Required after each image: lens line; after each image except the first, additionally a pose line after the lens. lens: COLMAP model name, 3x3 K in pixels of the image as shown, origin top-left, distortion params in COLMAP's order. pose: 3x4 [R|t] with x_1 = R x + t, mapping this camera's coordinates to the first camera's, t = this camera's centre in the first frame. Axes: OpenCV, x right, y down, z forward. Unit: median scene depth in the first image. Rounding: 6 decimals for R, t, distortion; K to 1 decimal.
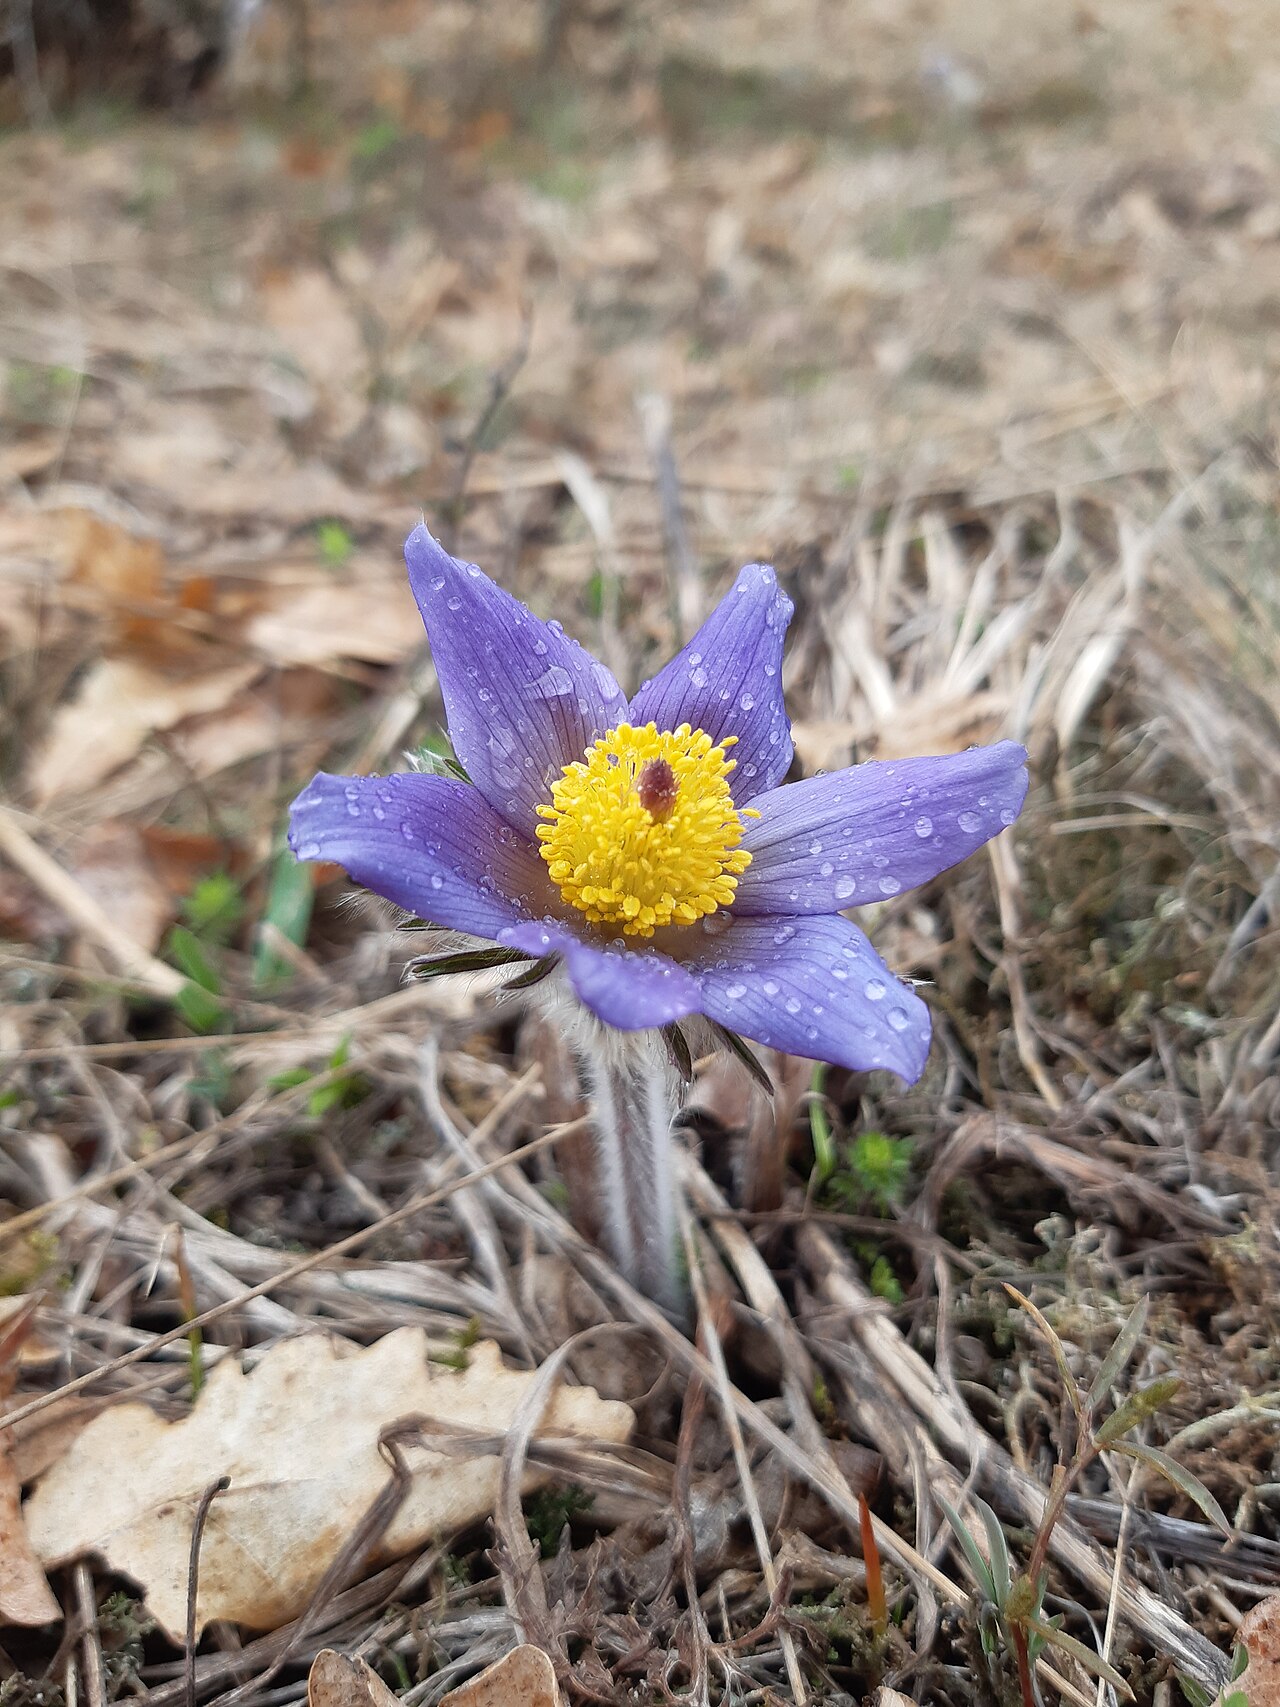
lens RADIAL K [[1432.3, 0, 640.0], [0, 1432.3, 853.5], [0, 0, 1]] dist [0.062246, -0.251760]
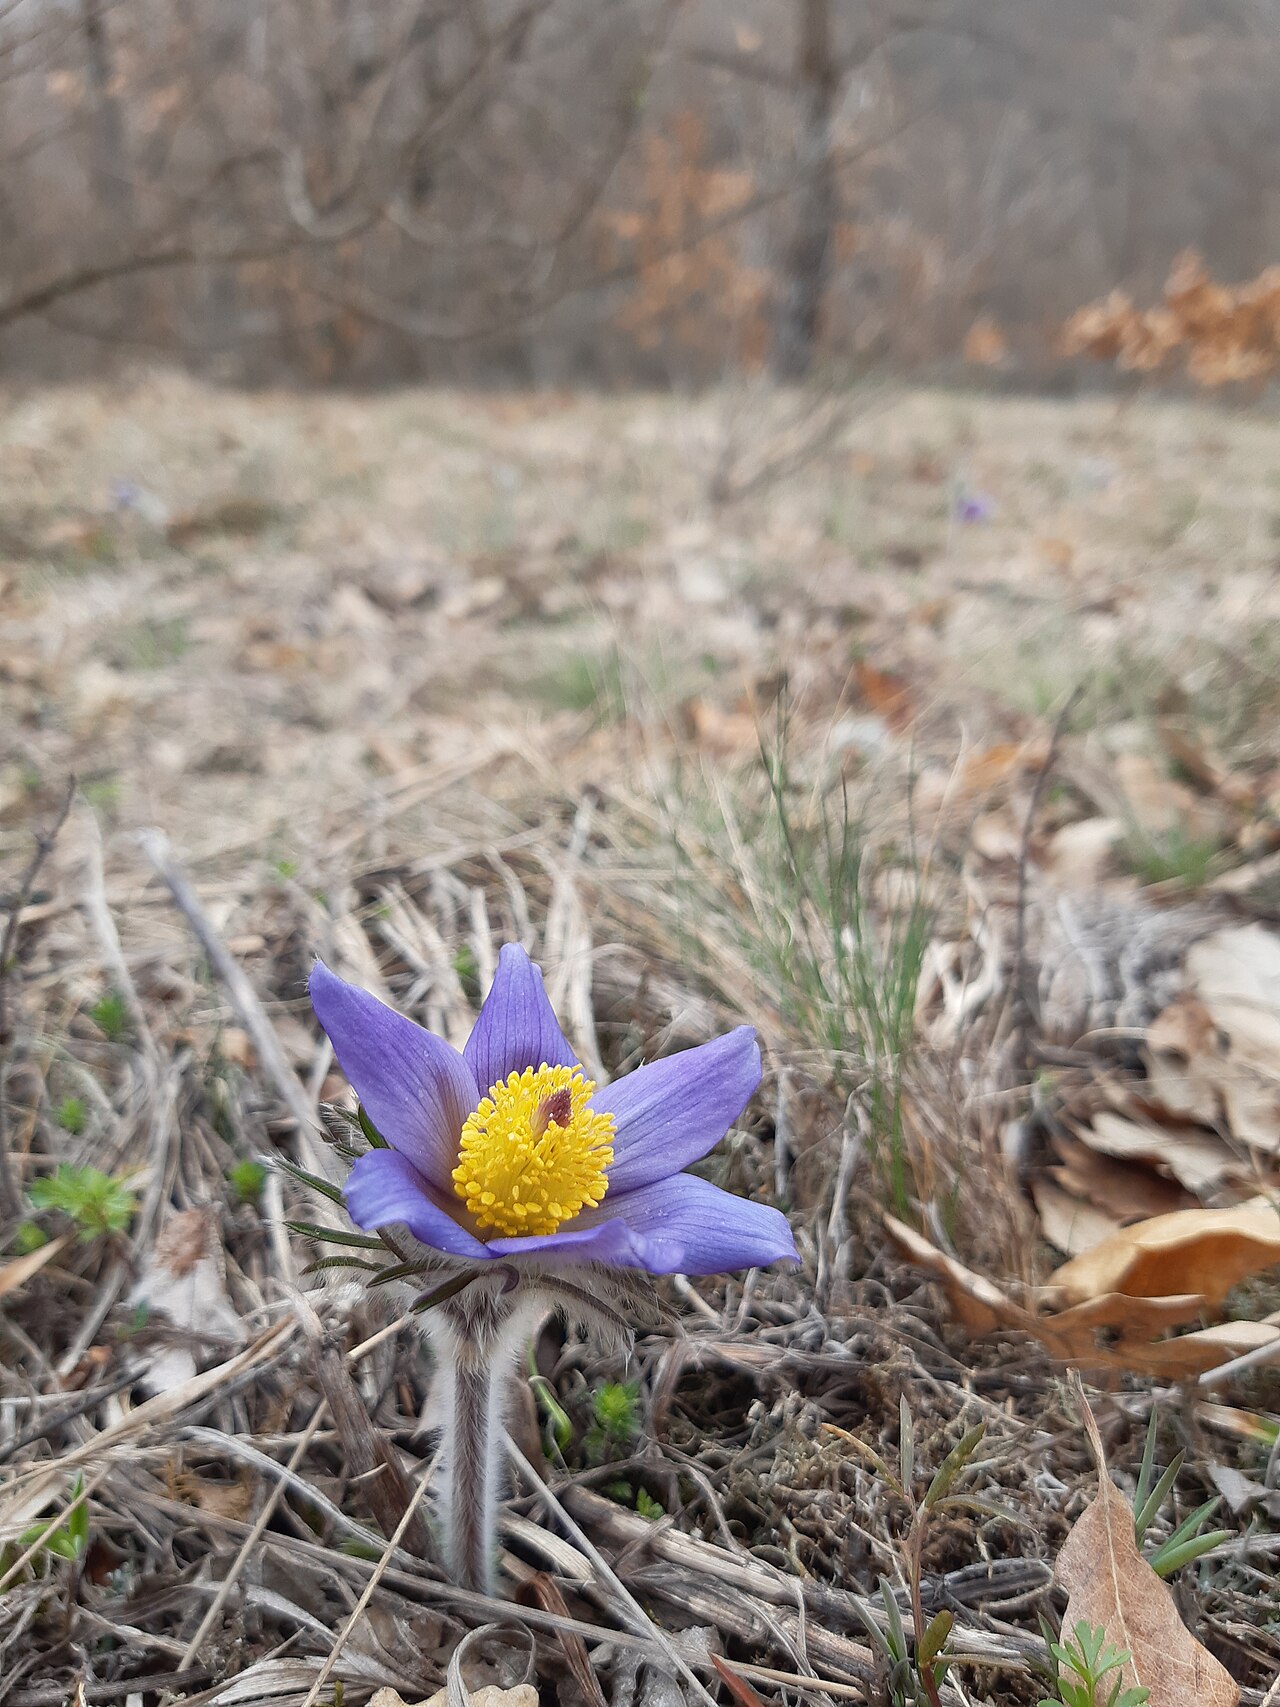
lens RADIAL K [[1422.1, 0, 640.0], [0, 1422.1, 853.5], [0, 0, 1]] dist [0.068031, -0.253220]
pose [[0.845169, -0.150673, 0.512822, -0.369161], [0.270236, 0.948241, -0.166765, -0.020083], [-0.461152, 0.279528, 0.842142, -0.143915]]
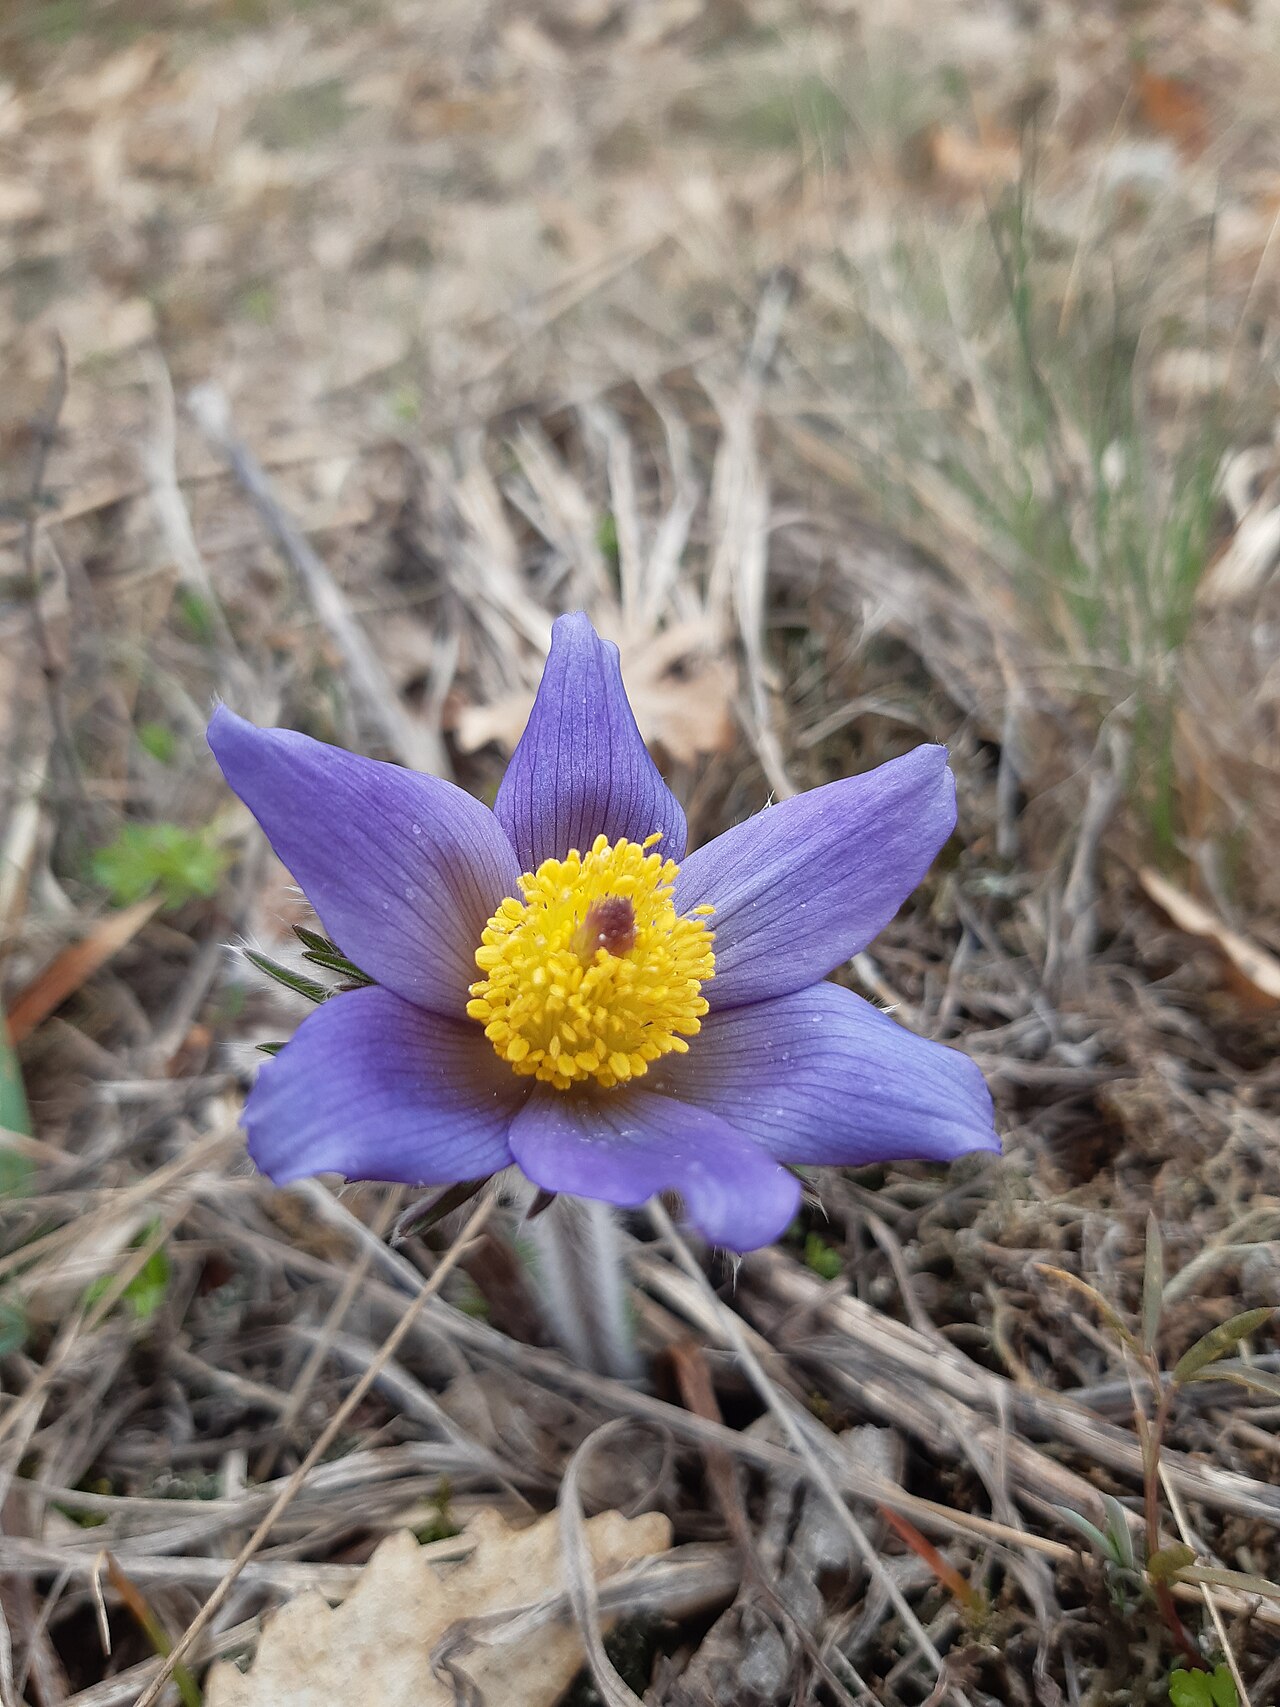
lens RADIAL K [[1422.1, 0, 640.0], [0, 1422.1, 853.5], [0, 0, 1]] dist [0.068031, -0.253220]
pose [[0.905666, -0.321650, 0.276243, -0.125040], [0.296564, 0.946200, 0.129440, -0.124519], [-0.303015, -0.035306, 0.952332, 0.125890]]
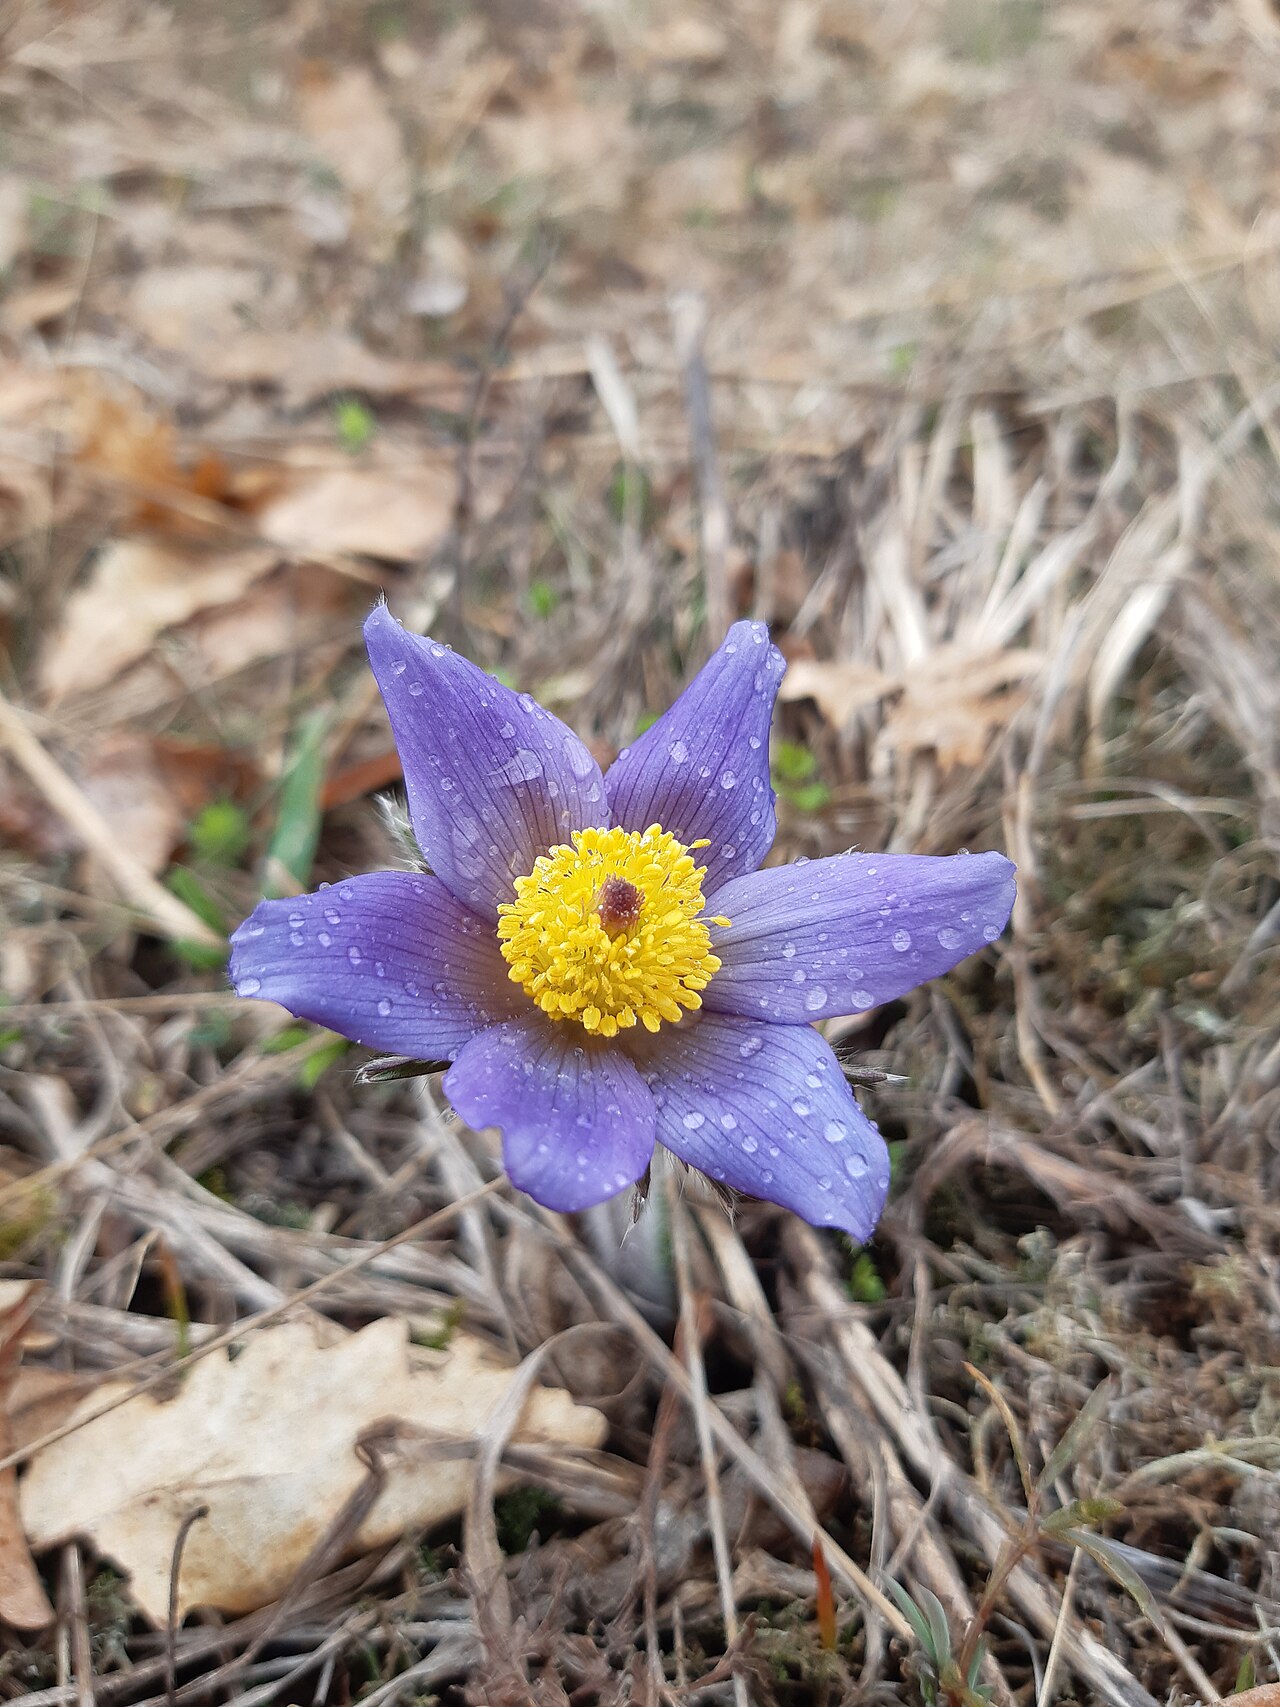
lens RADIAL K [[1438.9, 0, 640.0], [0, 1438.9, 853.5], [0, 0, 1]] dist [0.071824, -0.269372]
pose [[0.998793, 0.035389, -0.034061, 0.036913], [-0.030228, 0.989457, 0.141639, -0.139809], [0.038715, -0.140438, 0.989332, 0.035425]]
